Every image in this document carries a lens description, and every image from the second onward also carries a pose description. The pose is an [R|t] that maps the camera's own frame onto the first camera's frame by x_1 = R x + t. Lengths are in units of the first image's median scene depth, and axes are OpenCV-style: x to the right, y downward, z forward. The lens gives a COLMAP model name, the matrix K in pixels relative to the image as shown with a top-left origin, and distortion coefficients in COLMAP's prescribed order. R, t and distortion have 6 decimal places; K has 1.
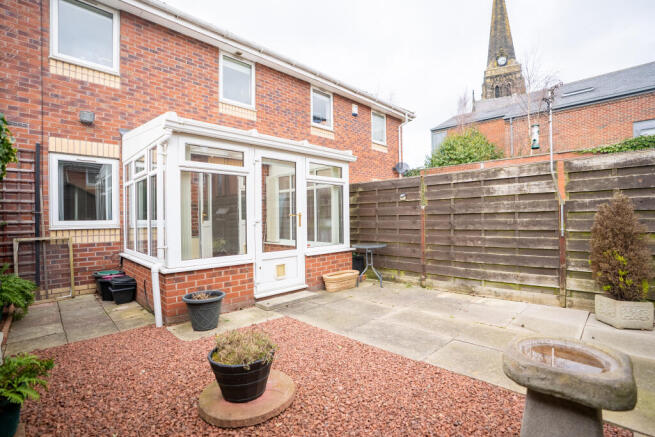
lens RADIAL K [[306.8, 0, 328.5], [0, 306.8, 217.2], [0, 0, 1]] dist [-0.055130, 0.016280]
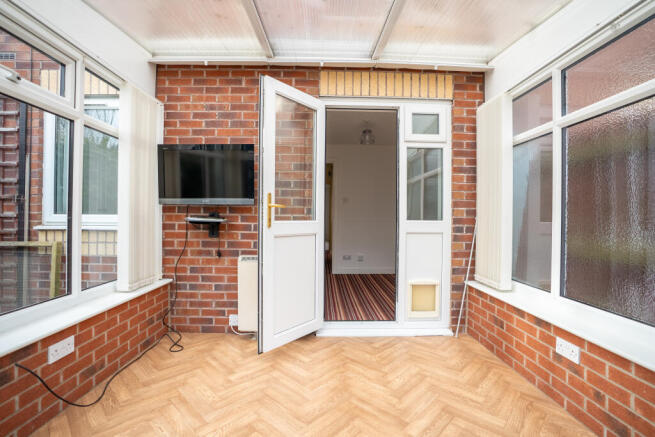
lens RADIAL K [[306.8, 0, 330.4], [0, 306.8, 217.2], [0, 0, 1]] dist [-0.055130, 0.016280]
pose [[0.727551, 0.021832, -0.685706, -0.116842], [-0.018988, 0.999751, 0.011684, 0.001655], [0.685790, 0.004520, 0.727785, 0.900947]]
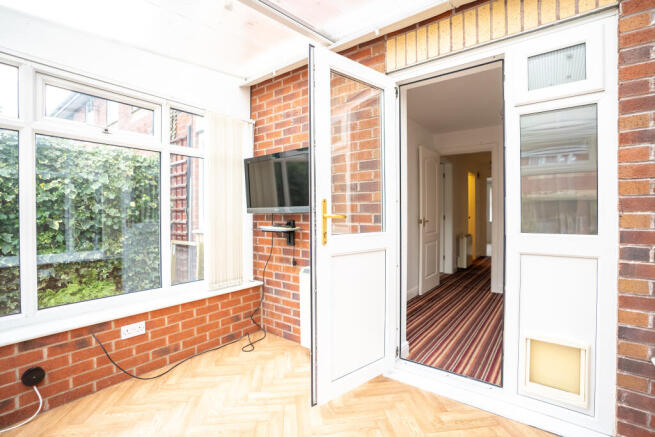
lens RADIAL K [[306.8, 0, 325.7], [0, 306.8, 217.7], [0, 0, 1]] dist [-0.055130, 0.016280]
pose [[0.136223, 0.024167, -0.990383, -0.093640], [0.000304, 0.999701, 0.024436, -0.014698], [0.990678, -0.003630, 0.136175, 1.140438]]
